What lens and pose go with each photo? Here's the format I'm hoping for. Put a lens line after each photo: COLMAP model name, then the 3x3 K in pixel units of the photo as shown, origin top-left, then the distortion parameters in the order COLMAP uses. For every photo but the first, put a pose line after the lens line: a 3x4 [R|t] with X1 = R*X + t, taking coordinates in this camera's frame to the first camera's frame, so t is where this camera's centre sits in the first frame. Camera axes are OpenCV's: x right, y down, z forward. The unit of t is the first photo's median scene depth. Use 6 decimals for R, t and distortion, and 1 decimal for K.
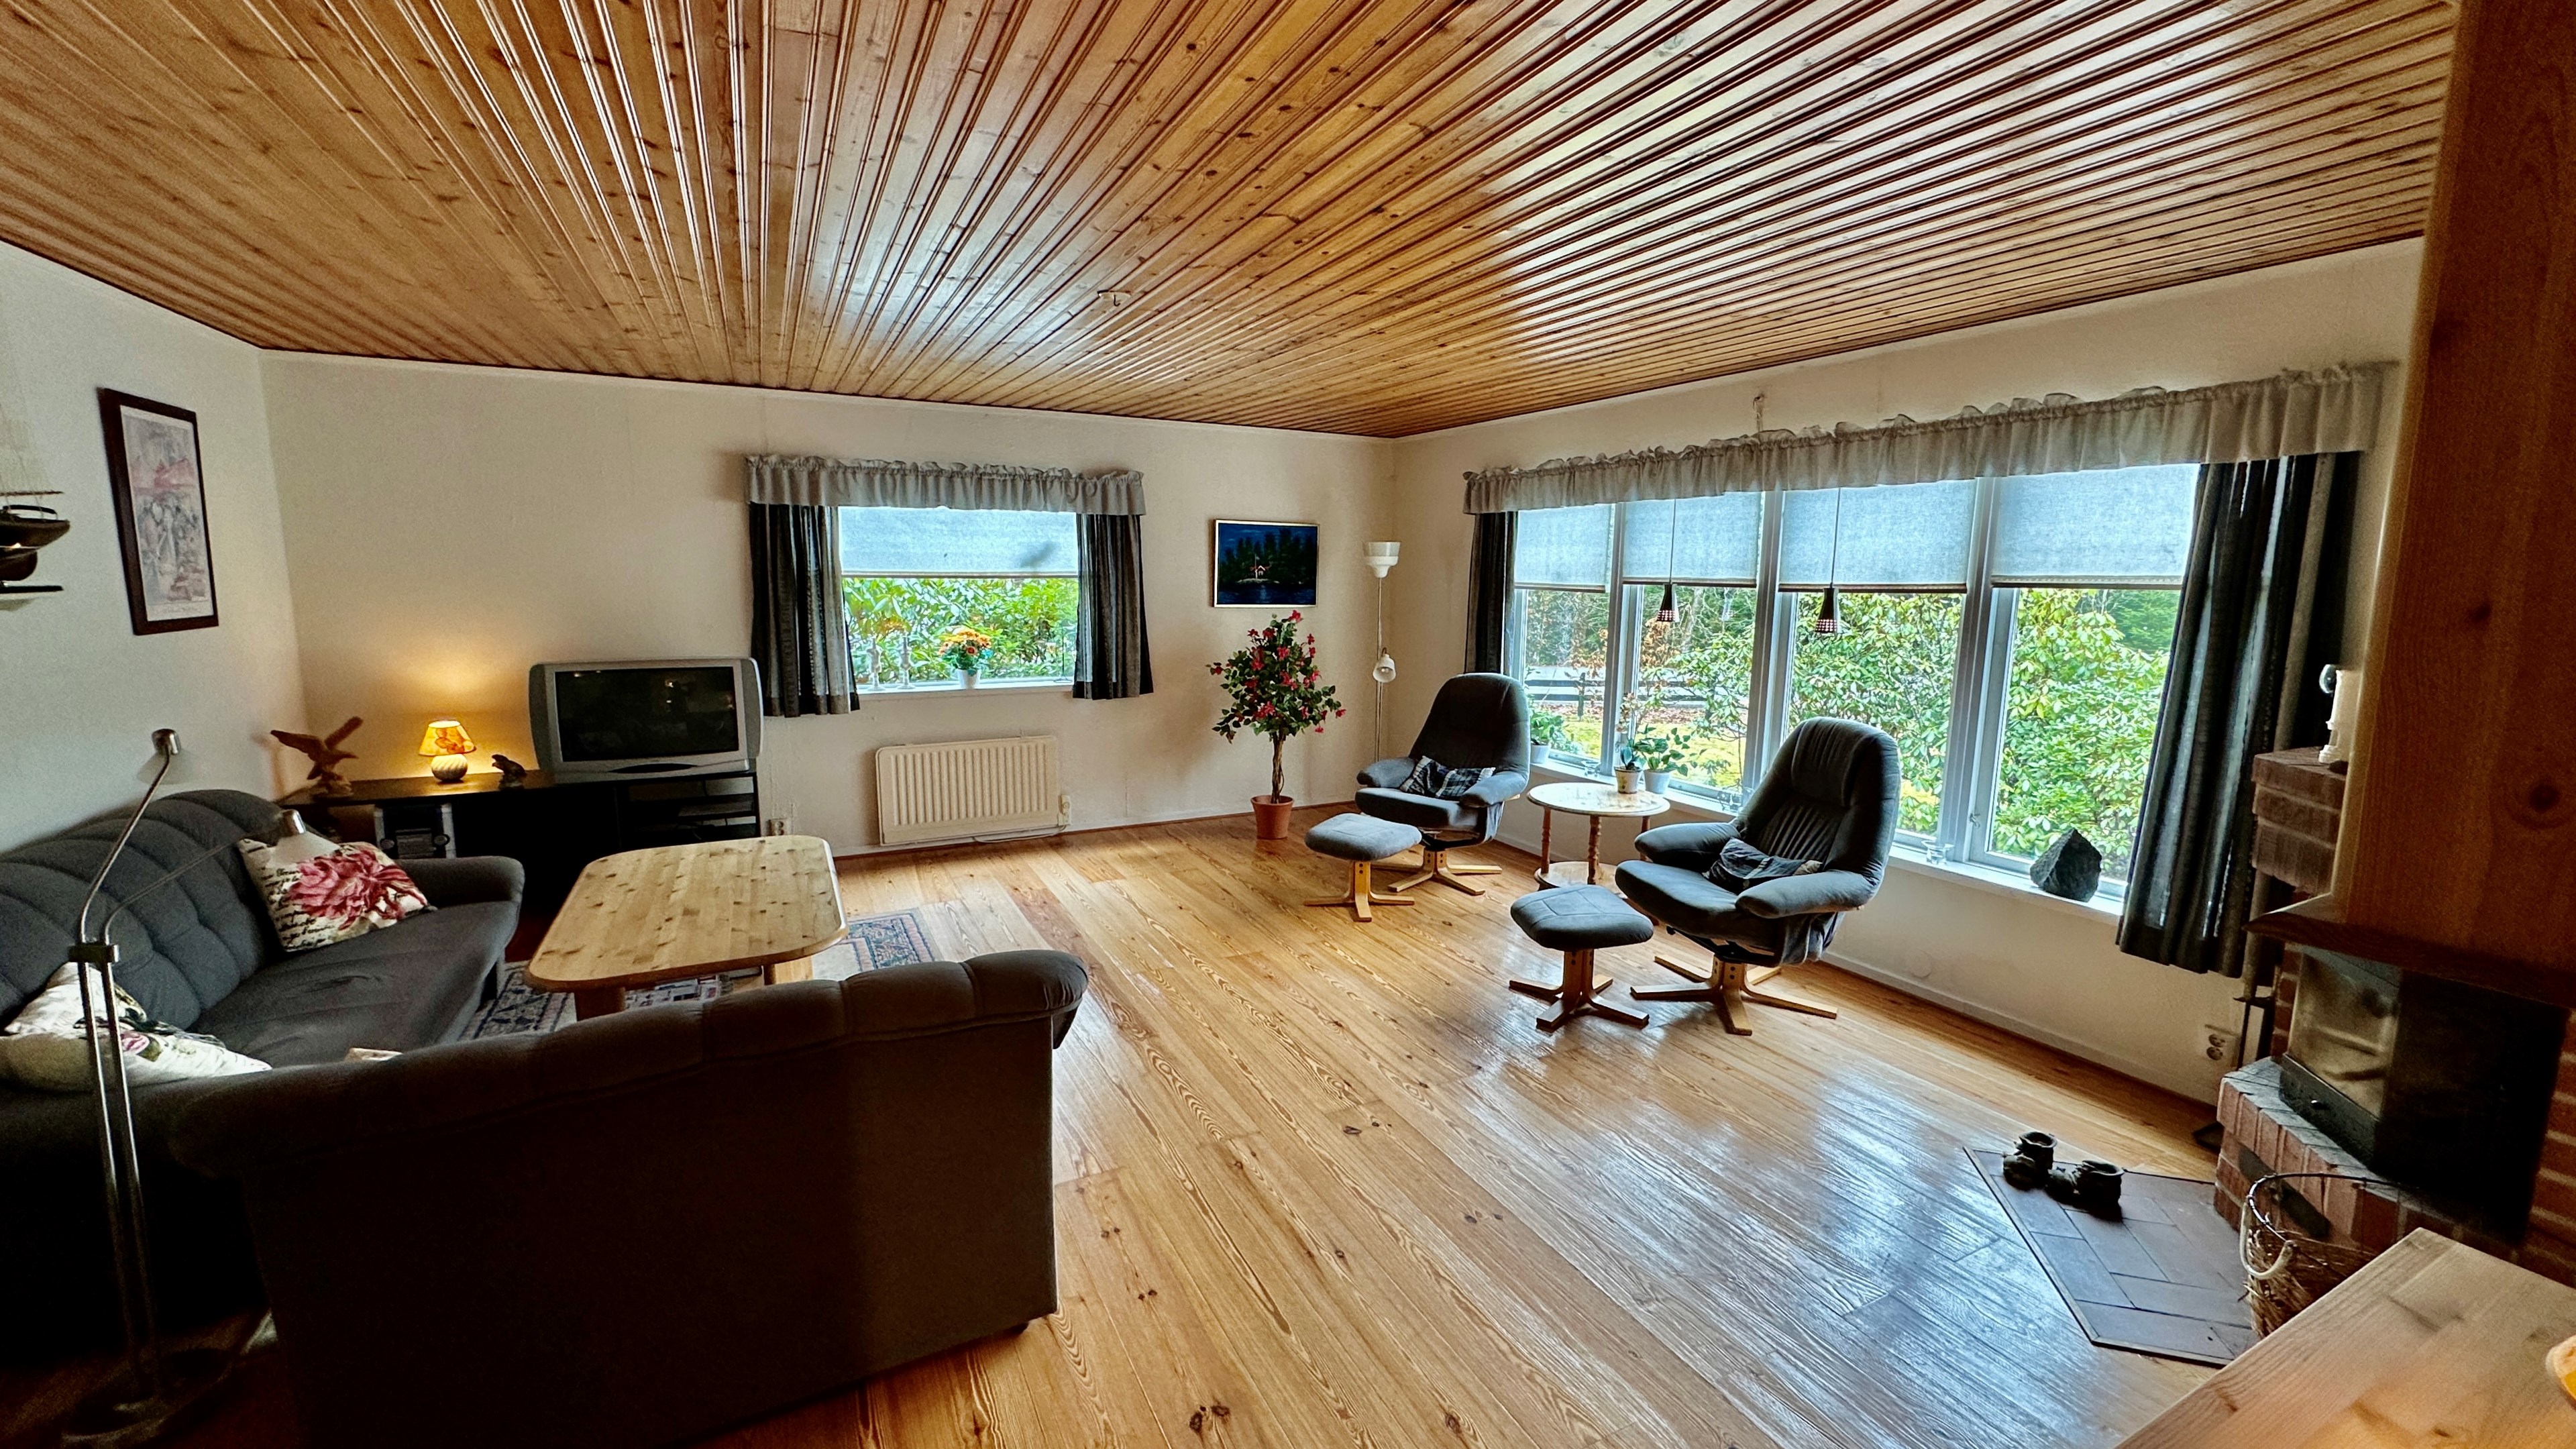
lens RADIAL K [[1018.5, 0, 1284.5], [0, 1018.5, 728.7], [0, 0, 1]] dist [-0.000793, 0.000302]
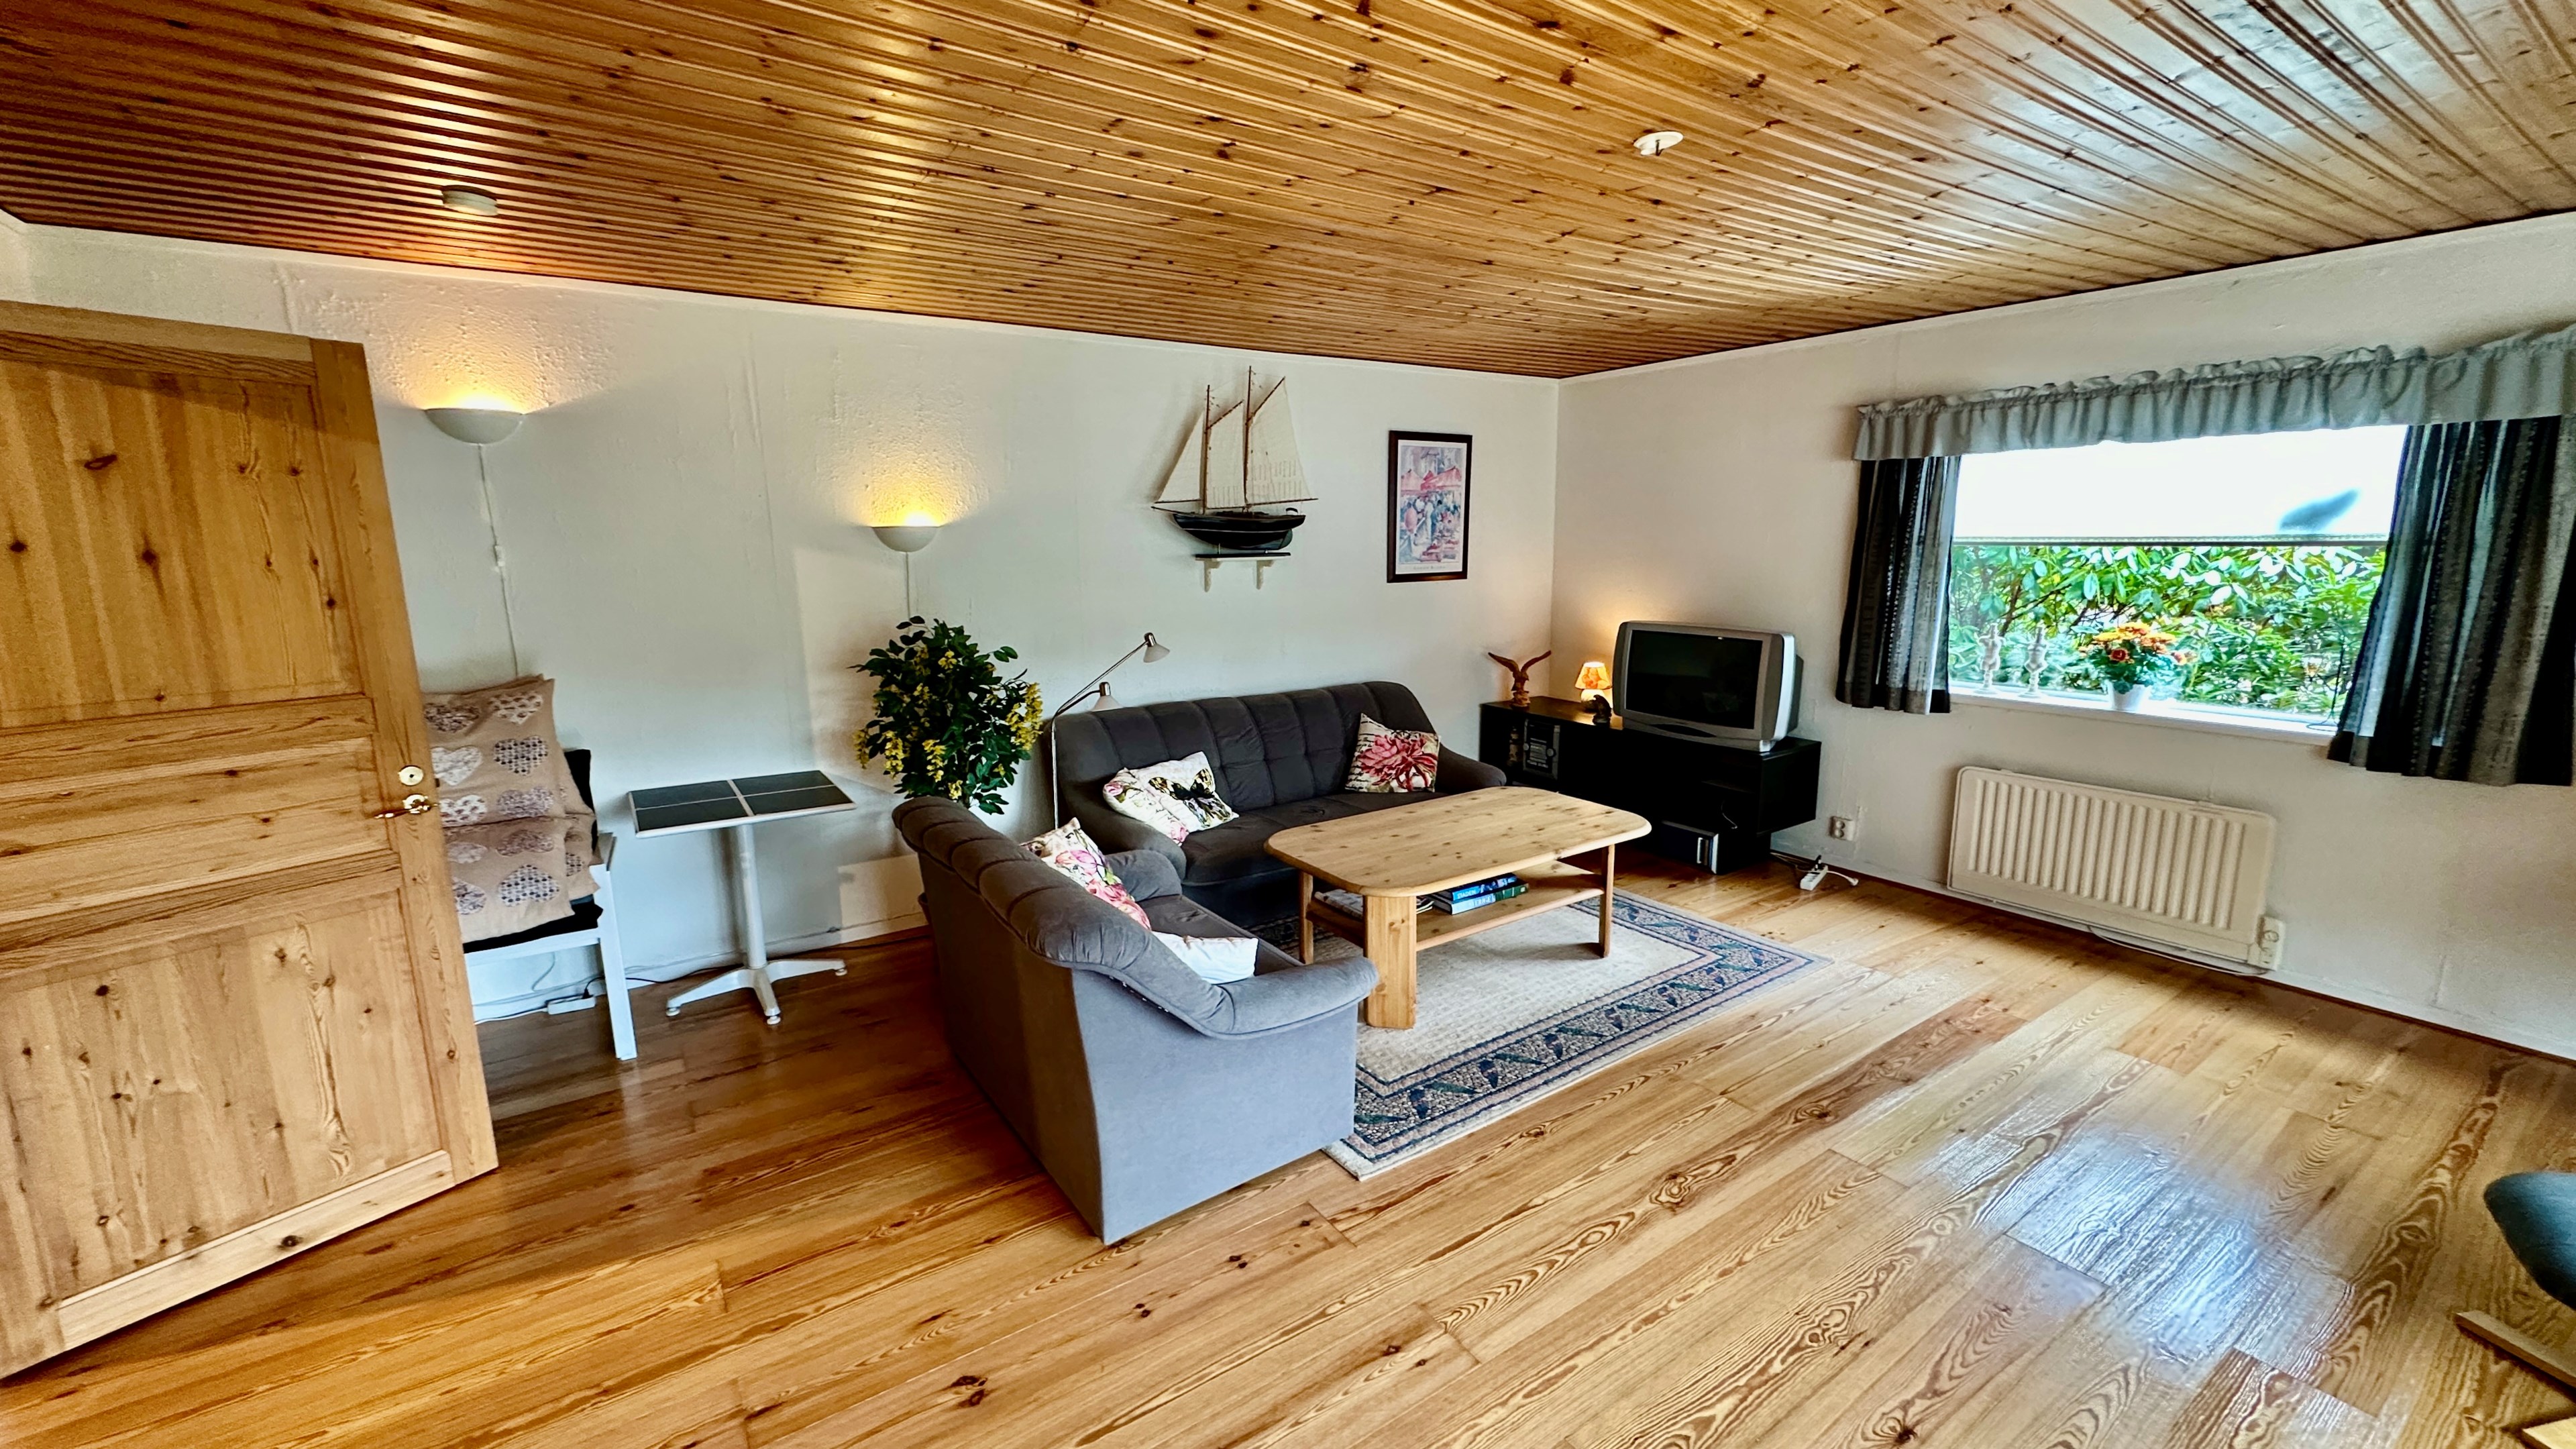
lens RADIAL K [[1032.9, 0, 1298.2], [0, 1032.9, 720.4], [0, 0, 1]] dist [-0.001226, -0.000108]
pose [[0.124412, 0.165742, -0.978290, 0.328717], [-0.141782, 0.978802, 0.147798, -0.064738], [0.982049, 0.120316, 0.145274, 0.419358]]
